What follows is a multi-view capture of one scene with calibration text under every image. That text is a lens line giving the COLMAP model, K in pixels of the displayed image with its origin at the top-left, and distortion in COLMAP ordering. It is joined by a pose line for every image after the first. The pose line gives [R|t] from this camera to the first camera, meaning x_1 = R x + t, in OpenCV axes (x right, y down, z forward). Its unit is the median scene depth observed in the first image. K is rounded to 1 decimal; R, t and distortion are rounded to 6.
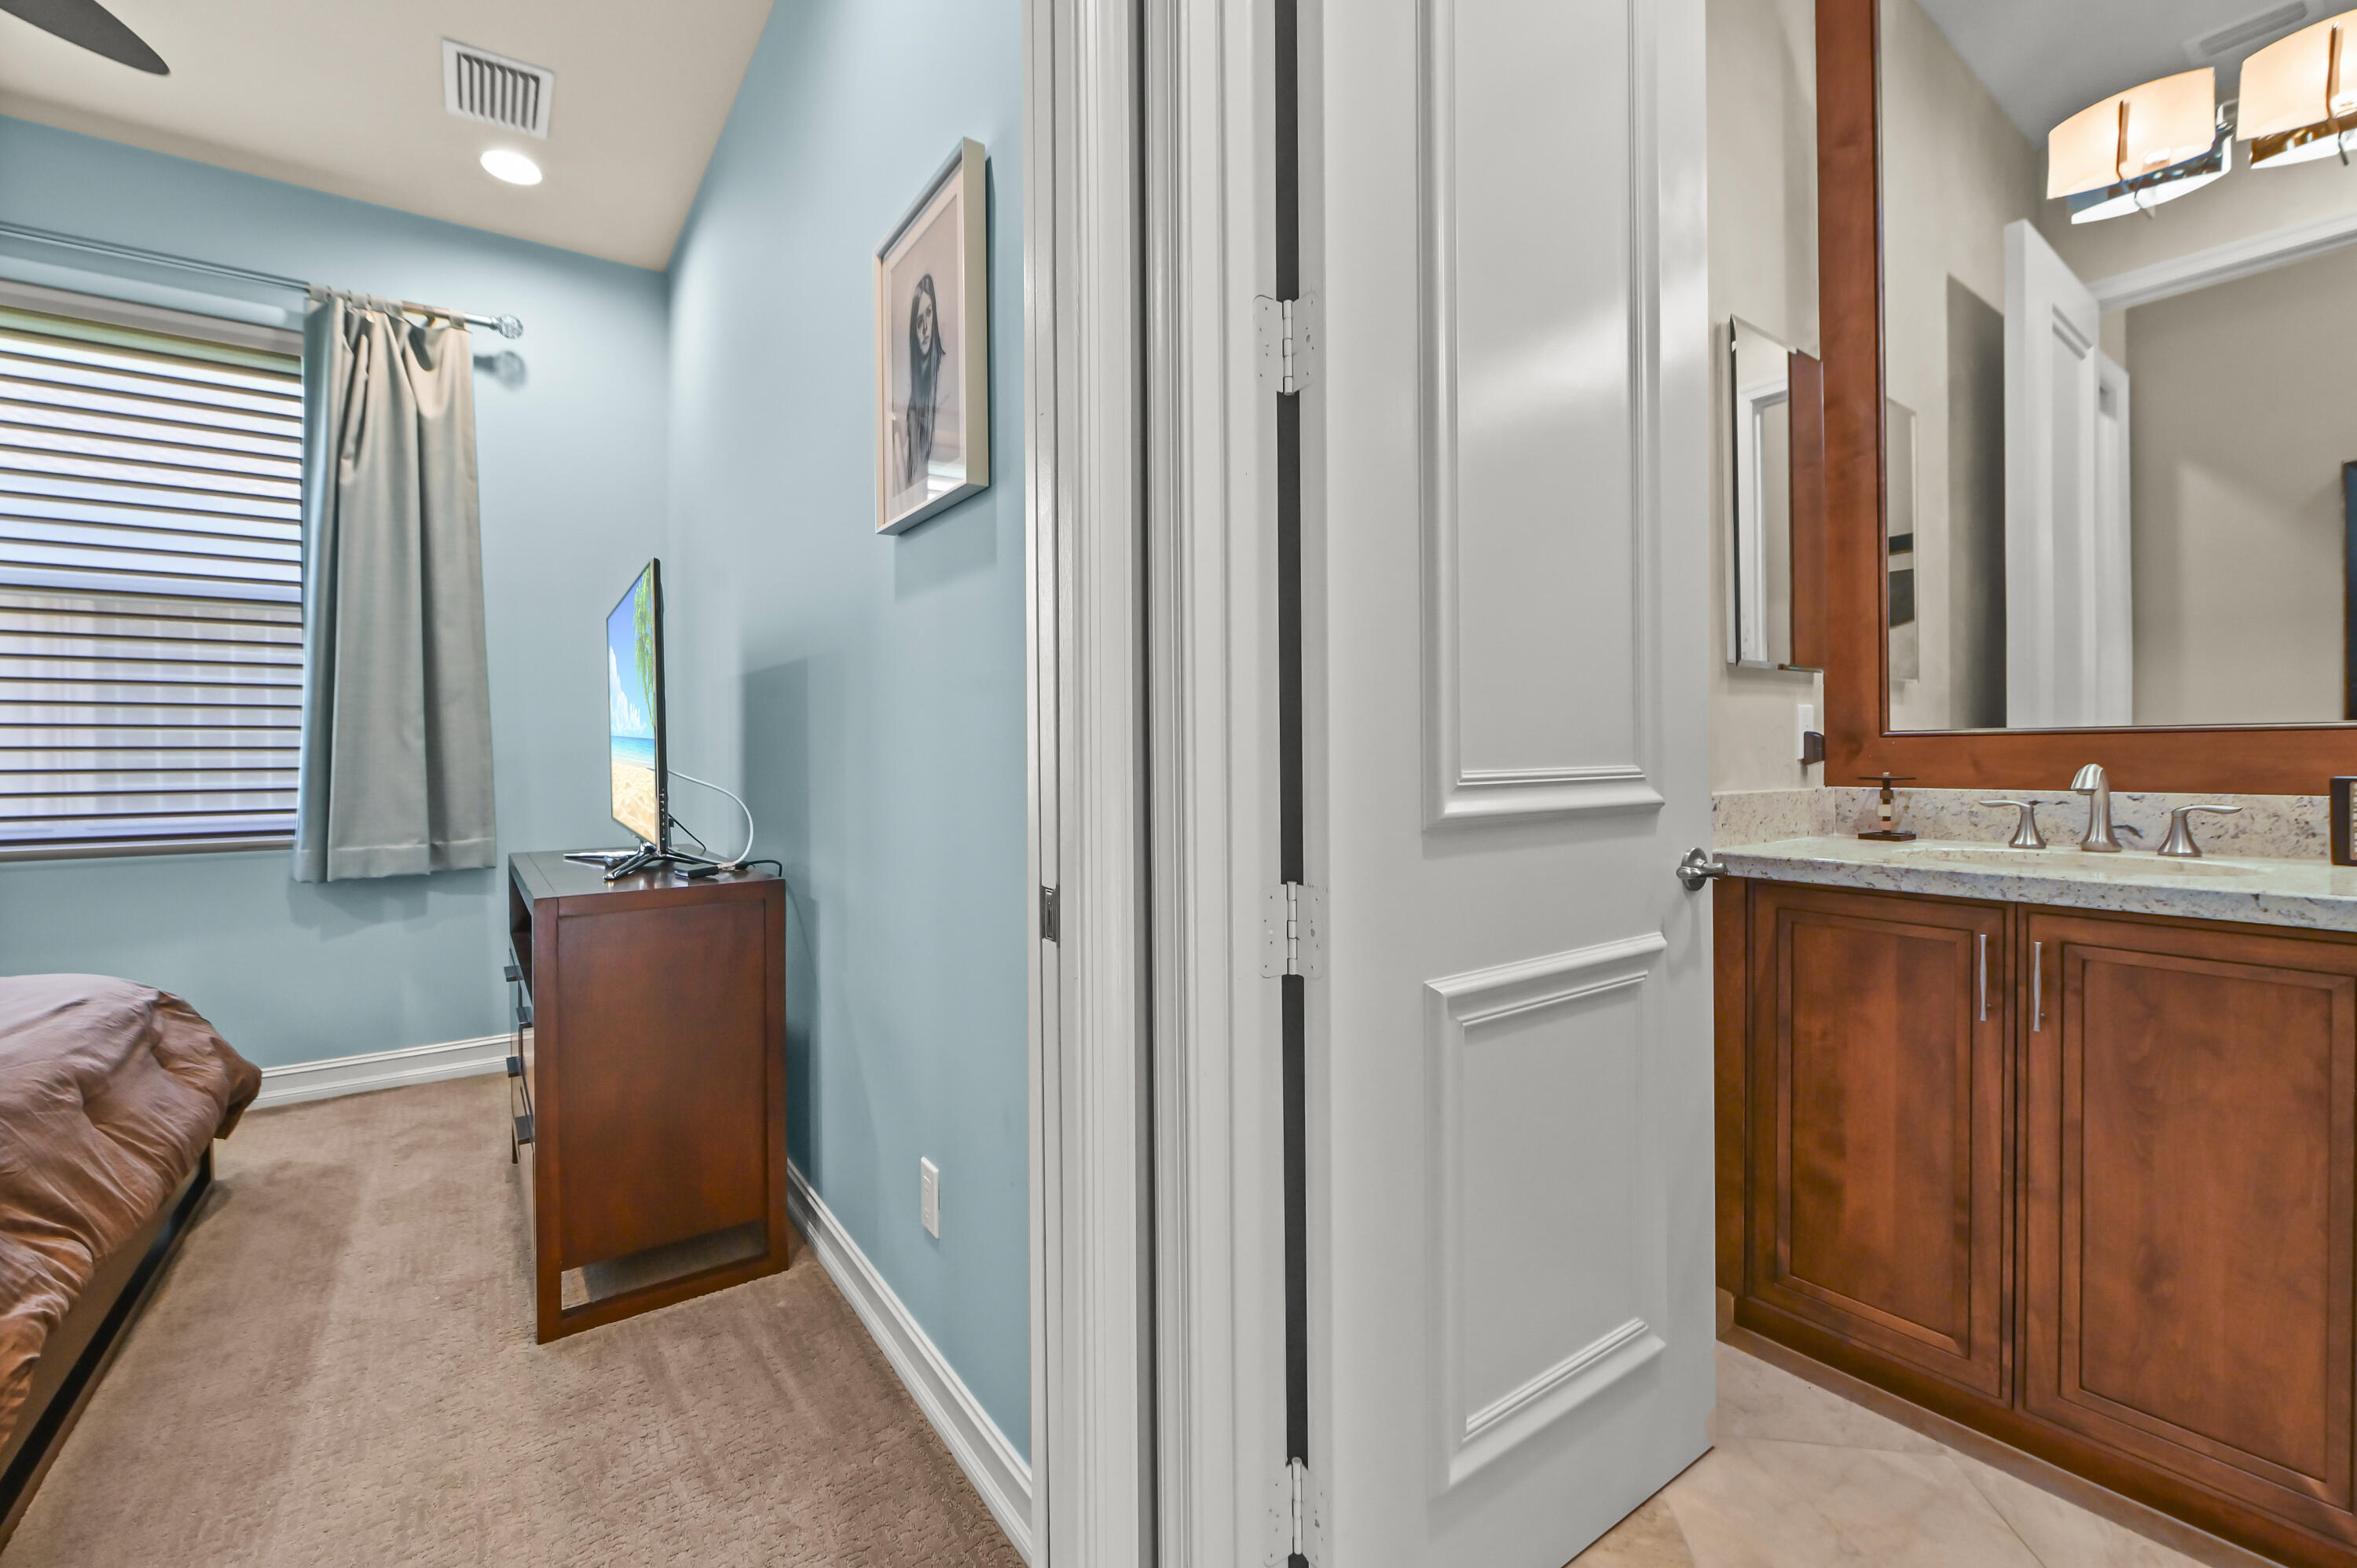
lens RADIAL K [[978.3, 0, 1178.5], [0, 978.3, 784.0], [0, 0, 1]] dist [-0.011738, -0.000171]
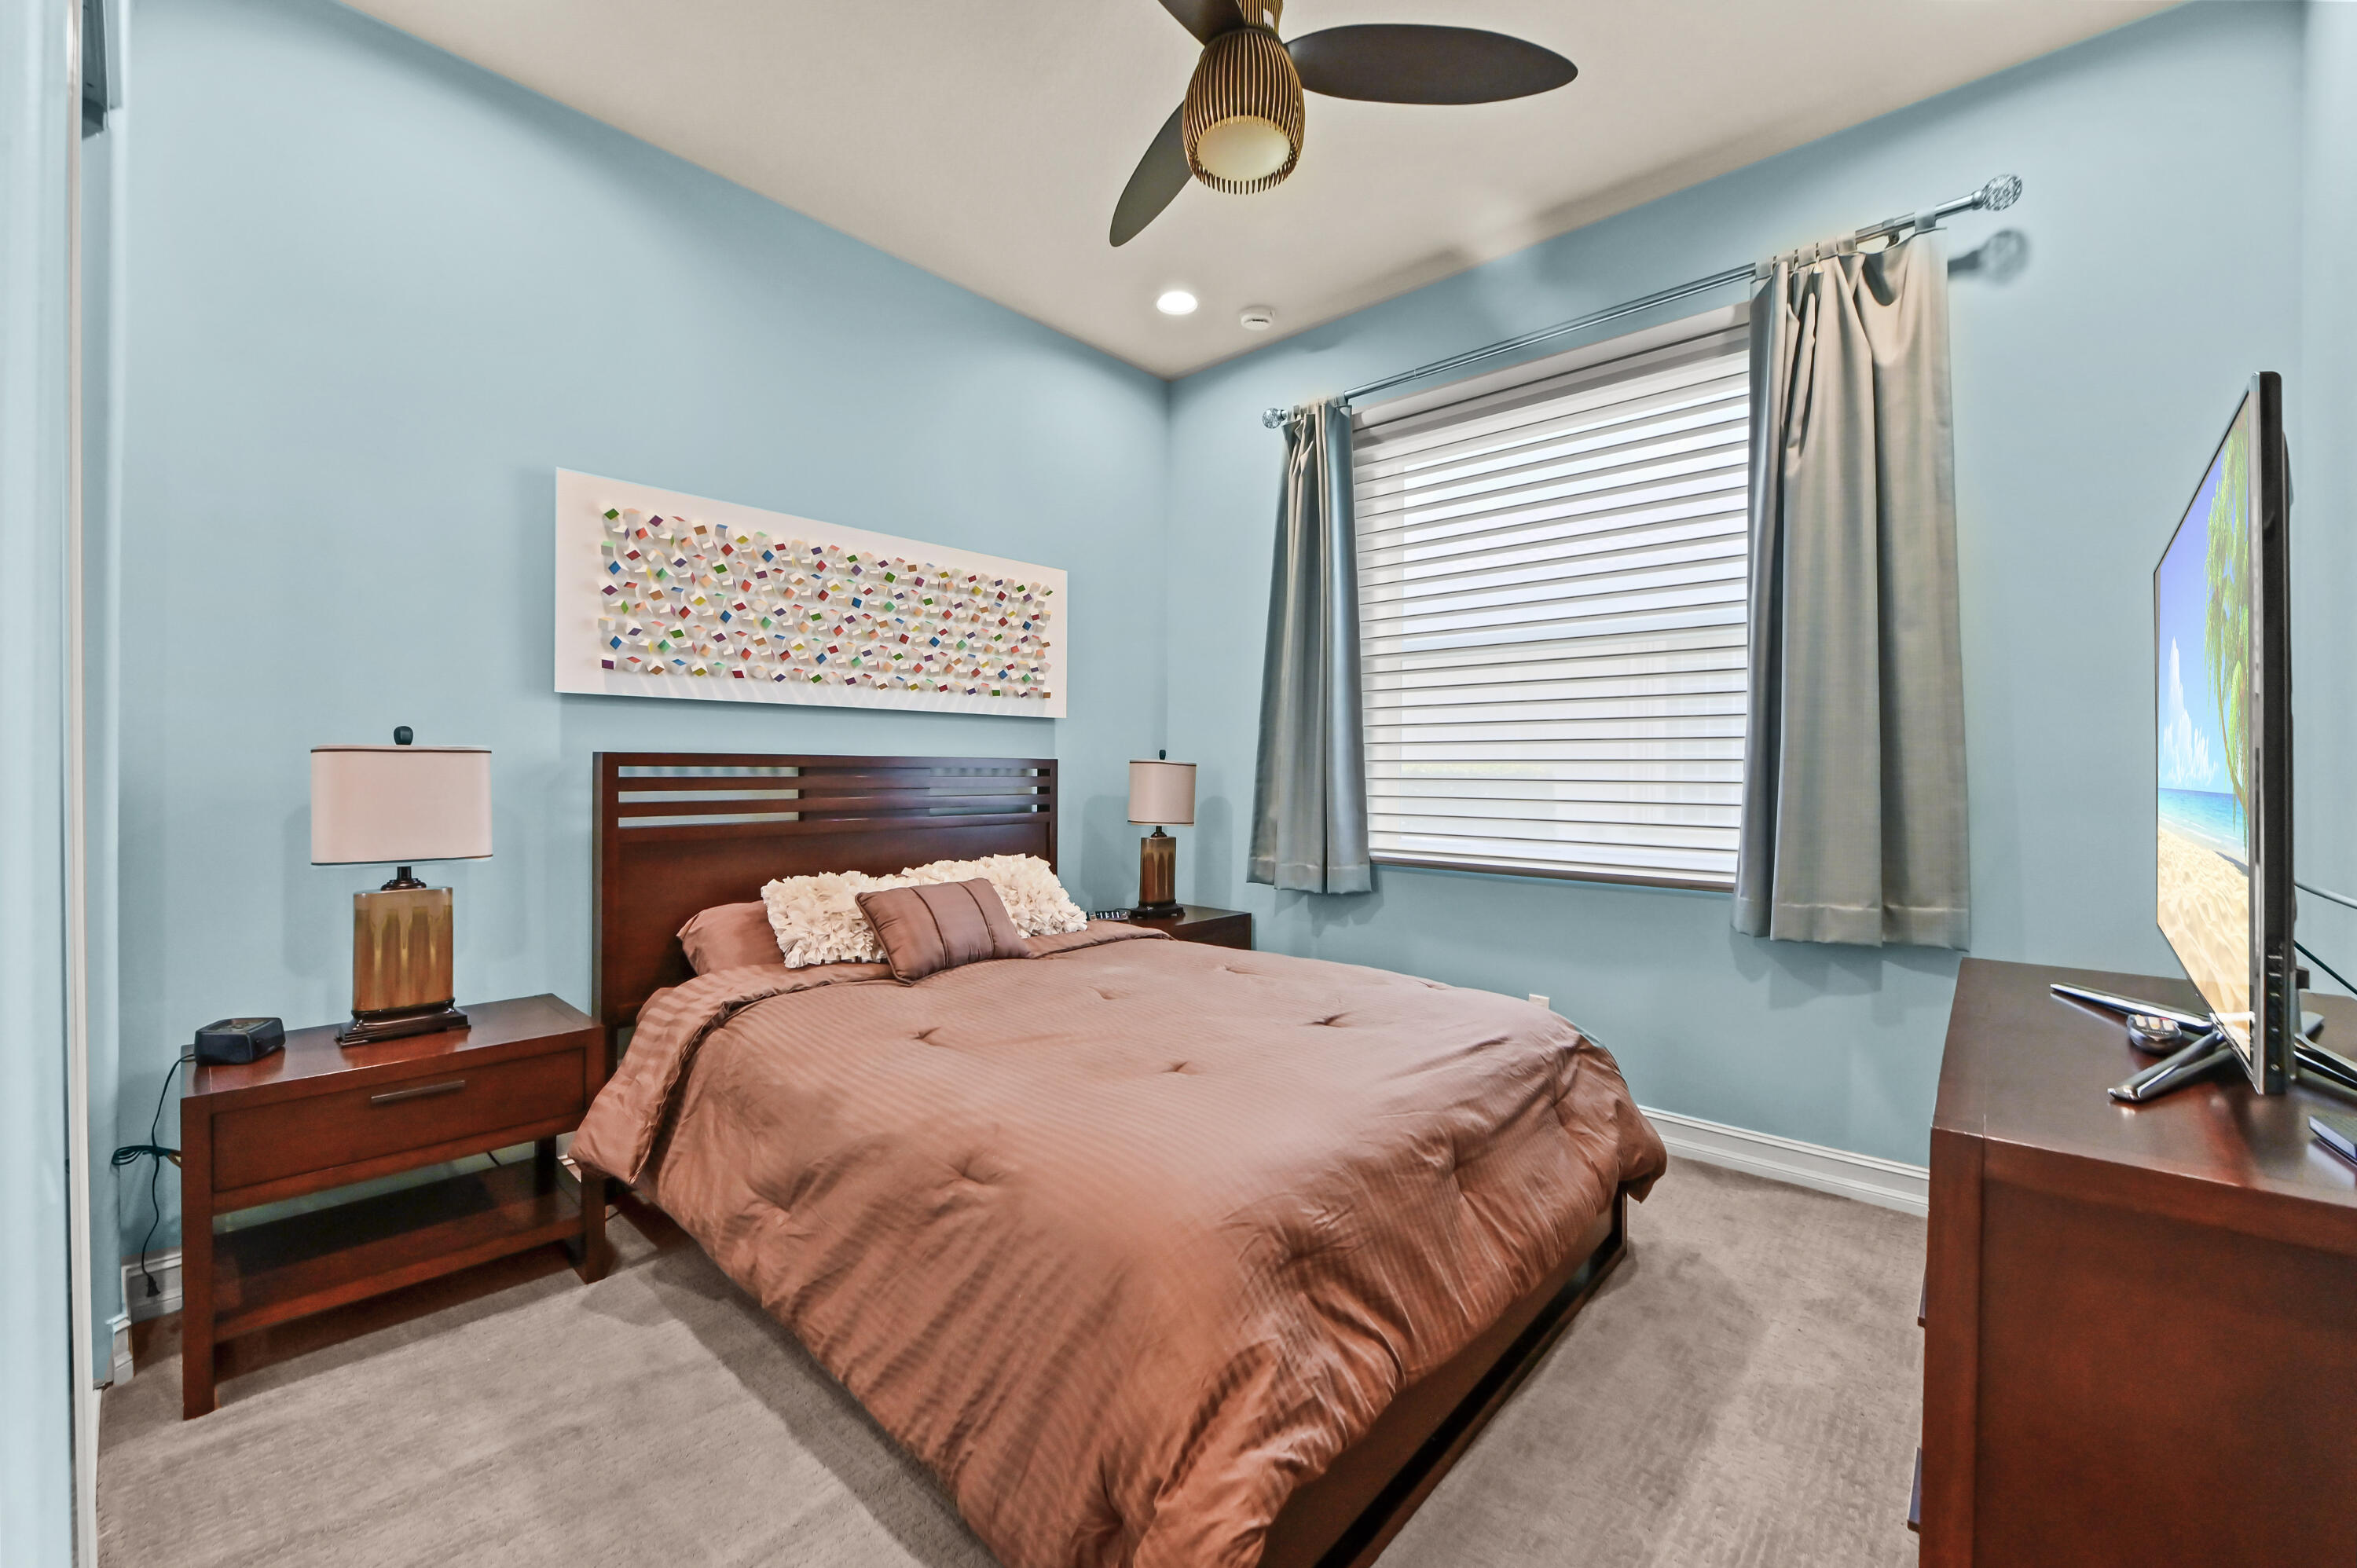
lens RADIAL K [[955.9, 0, 1181.3], [0, 955.9, 756.0], [0, 0, 1]] dist [-0.009311, -0.000181]
pose [[0.219863, -0.003419, -0.975525, -0.178310], [-0.037741, 0.999215, -0.012008, -0.036581], [0.974800, 0.039458, 0.219562, 0.337661]]
